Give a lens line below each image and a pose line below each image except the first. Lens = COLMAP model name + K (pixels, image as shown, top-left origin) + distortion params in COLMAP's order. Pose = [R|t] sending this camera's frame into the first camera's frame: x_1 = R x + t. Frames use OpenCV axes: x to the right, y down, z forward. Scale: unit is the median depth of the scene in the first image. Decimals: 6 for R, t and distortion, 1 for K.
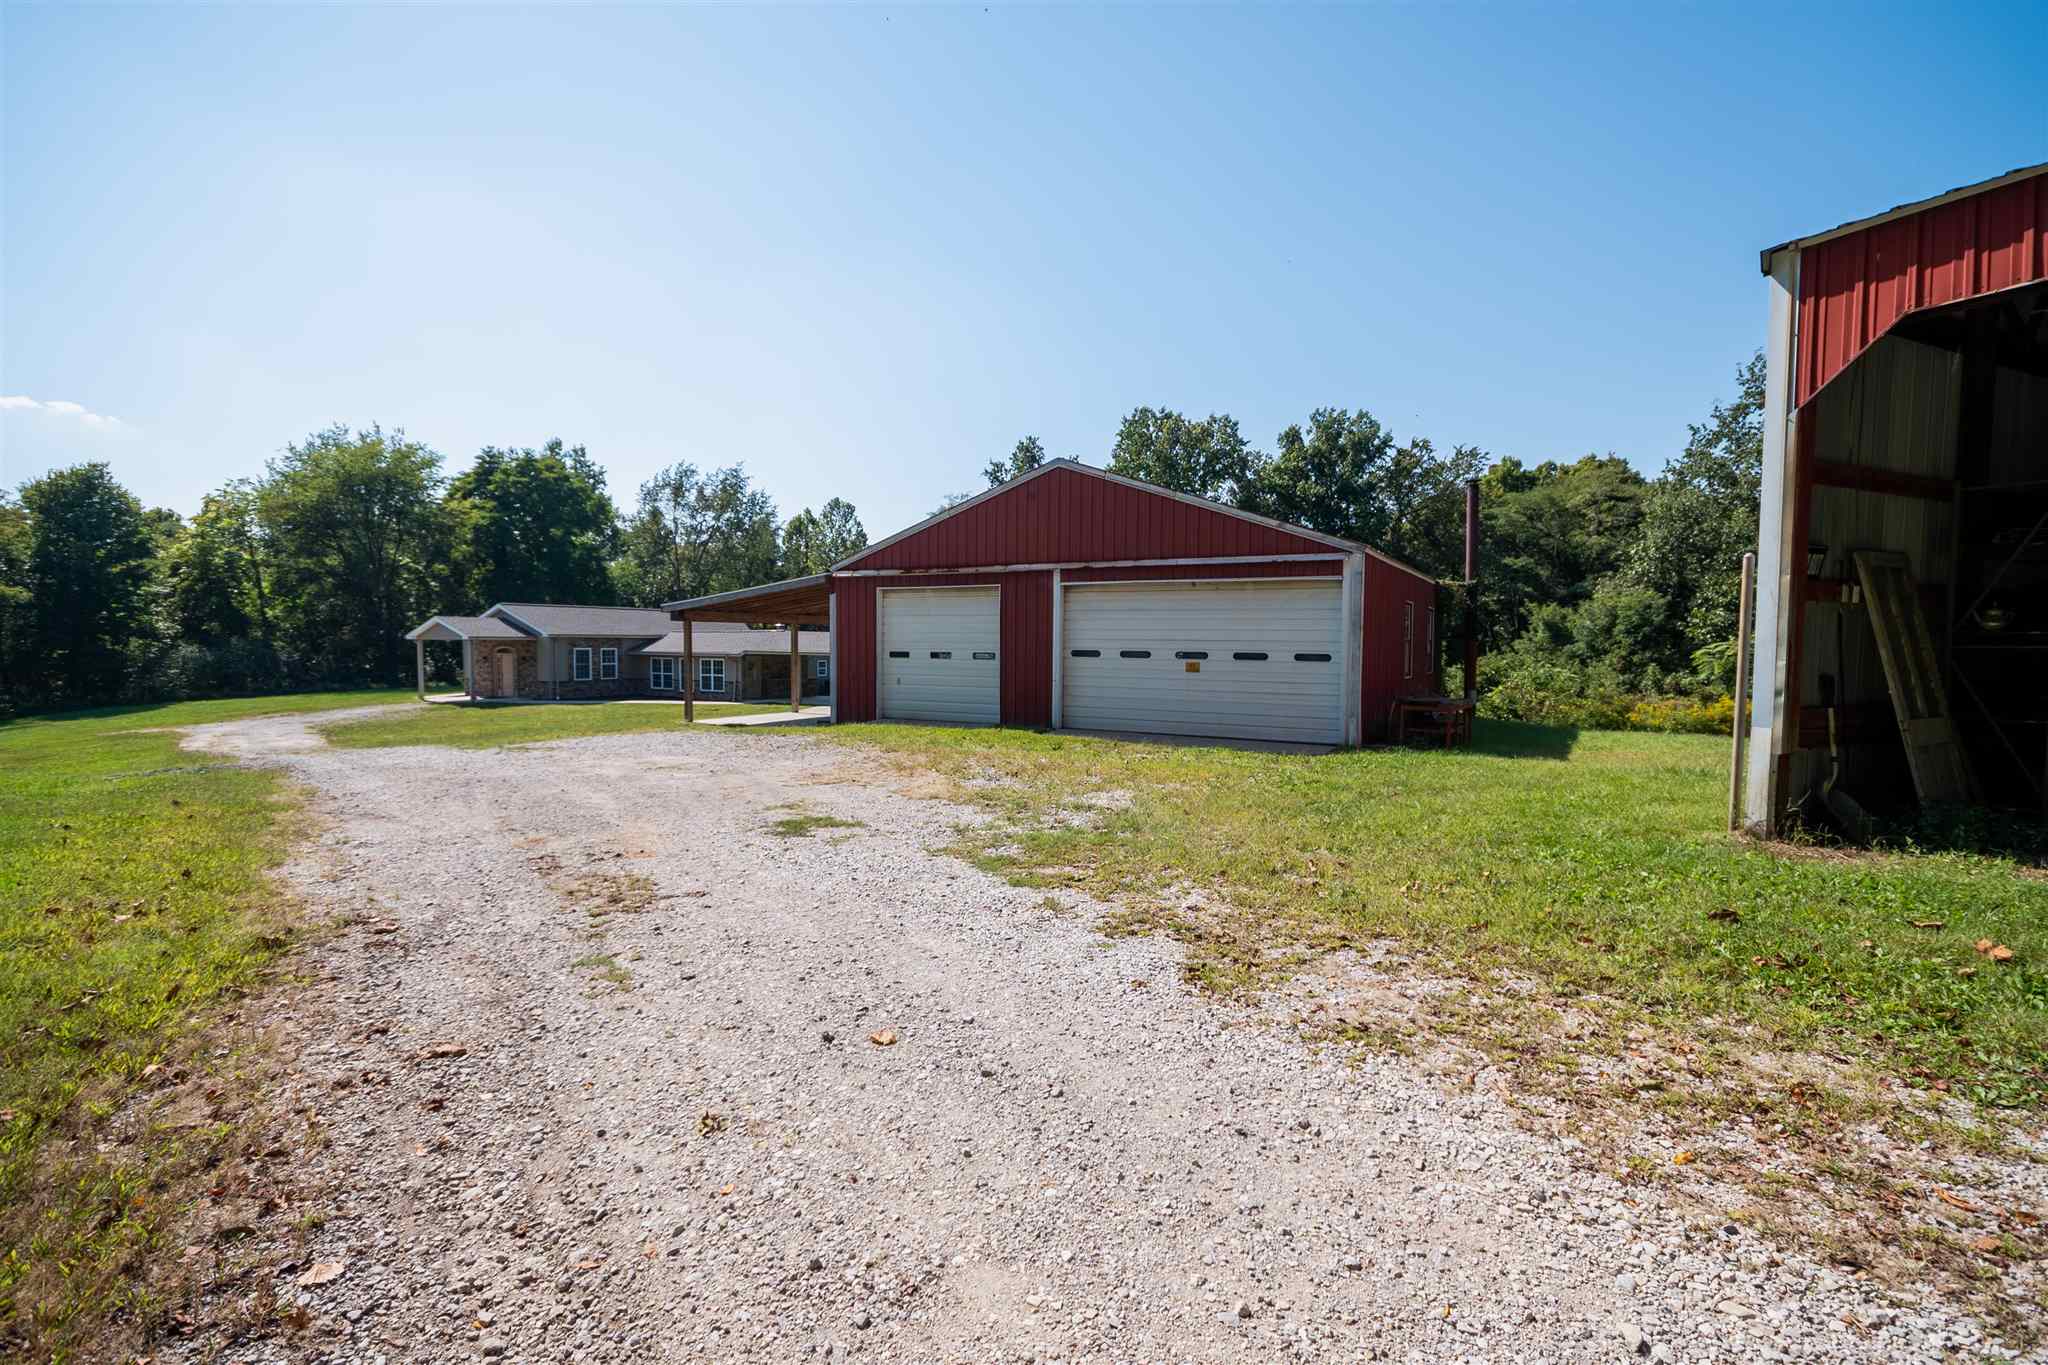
lens RADIAL K [[822.0, 0, 1024.0], [0, 822.0, 682.5], [0, 0, 1]] dist [0.000230, 0.000035]
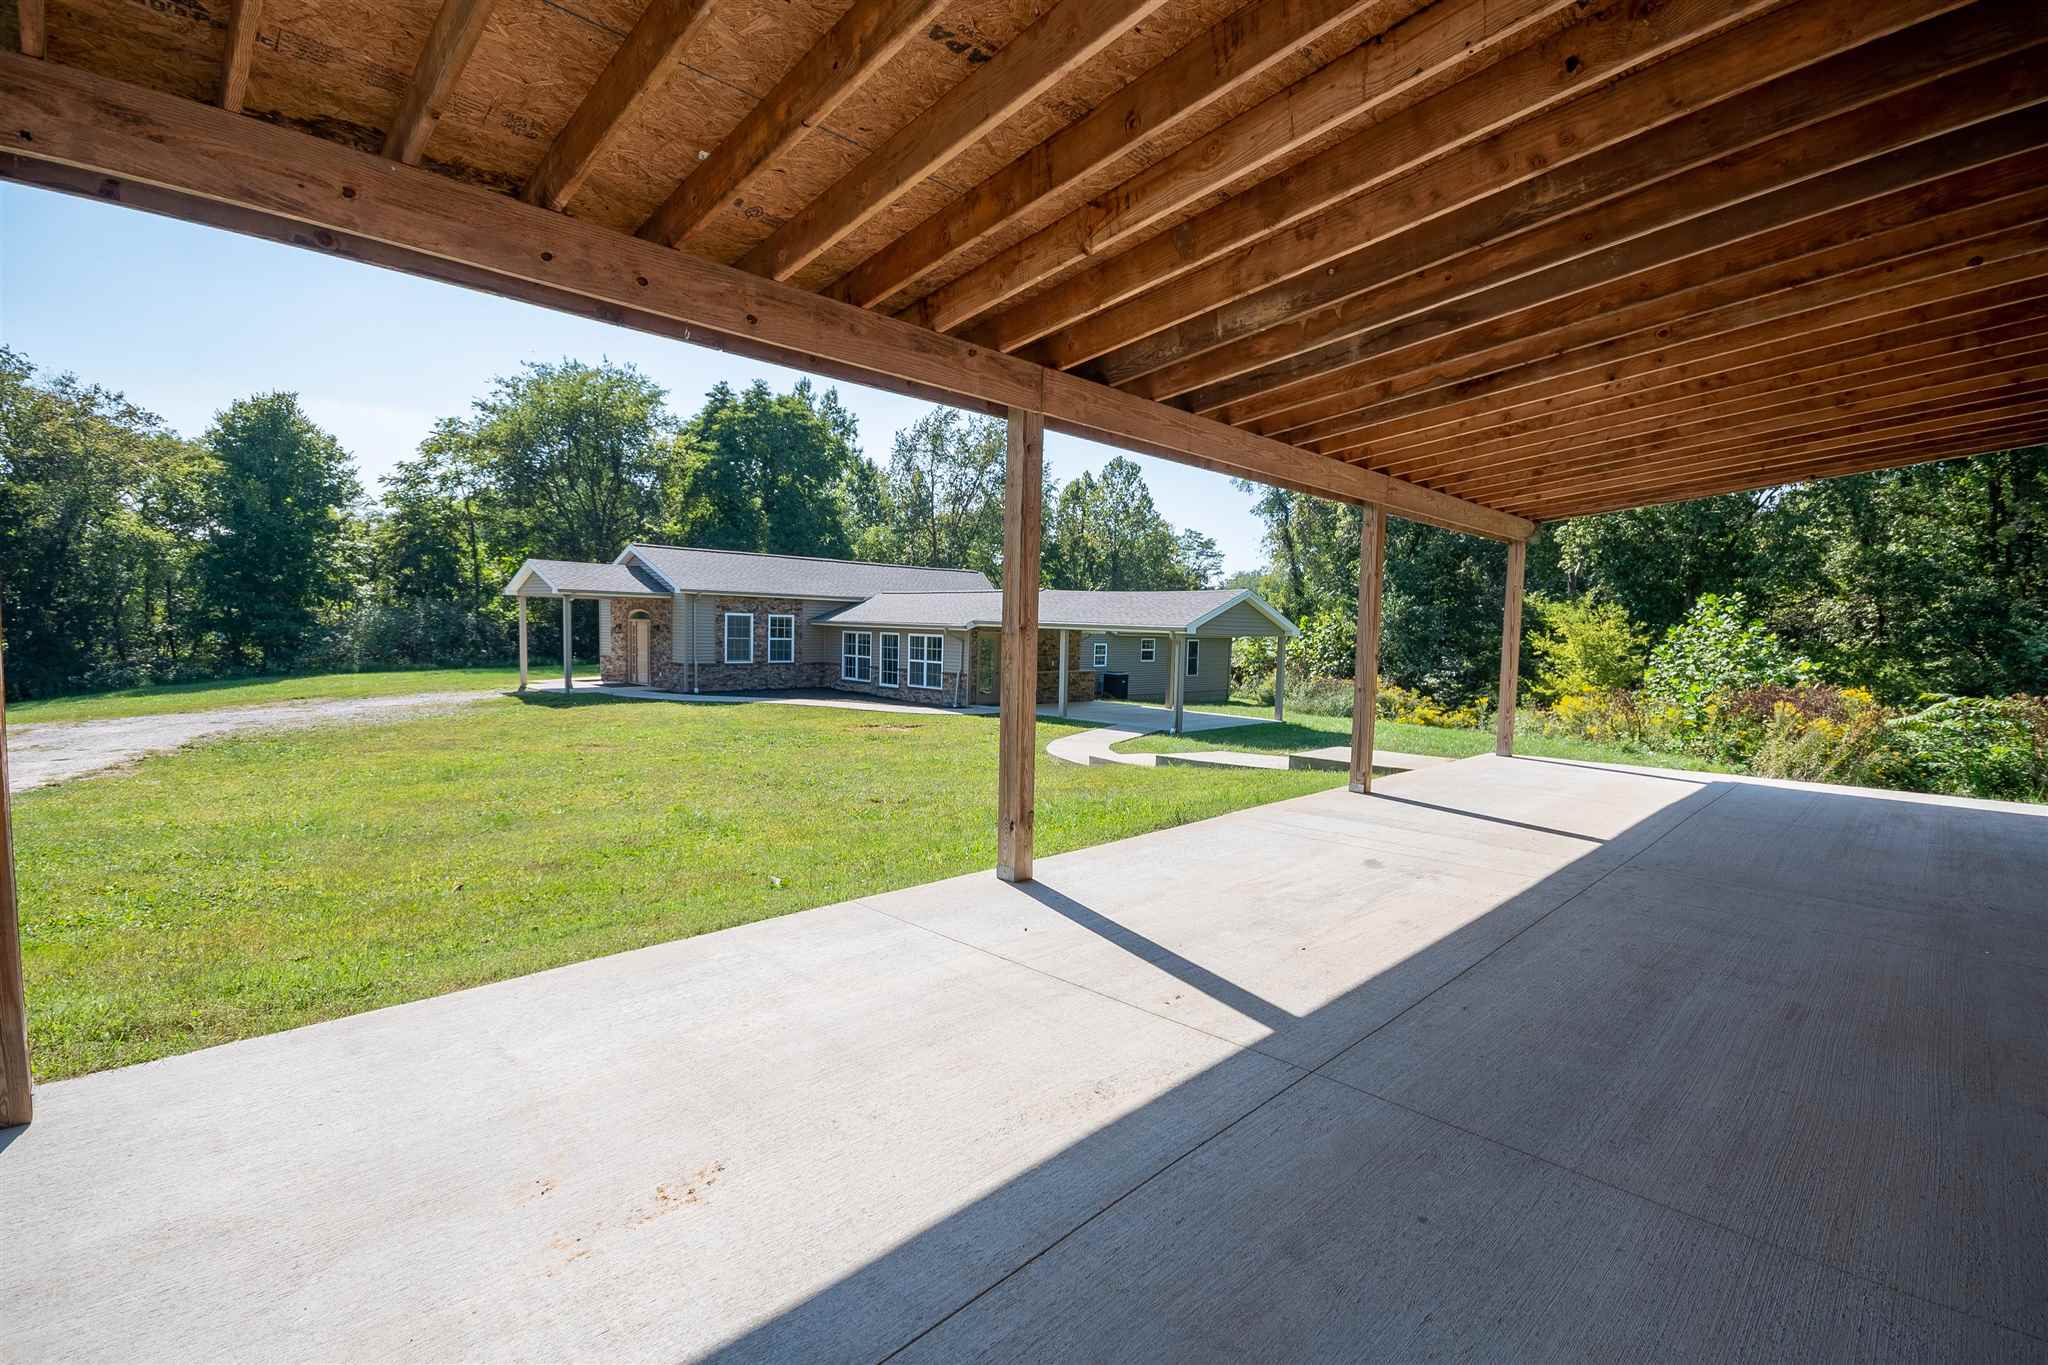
lens RADIAL K [[882.5, 0, 1024.0], [0, 882.5, 682.5], [0, 0, 1]] dist [0.012702, -0.014254]
pose [[0.948848, 0.036248, -0.313645, -0.095837], [-0.033380, 0.999337, 0.014510, -0.004625], [0.313963, -0.003298, 0.949430, 0.368413]]
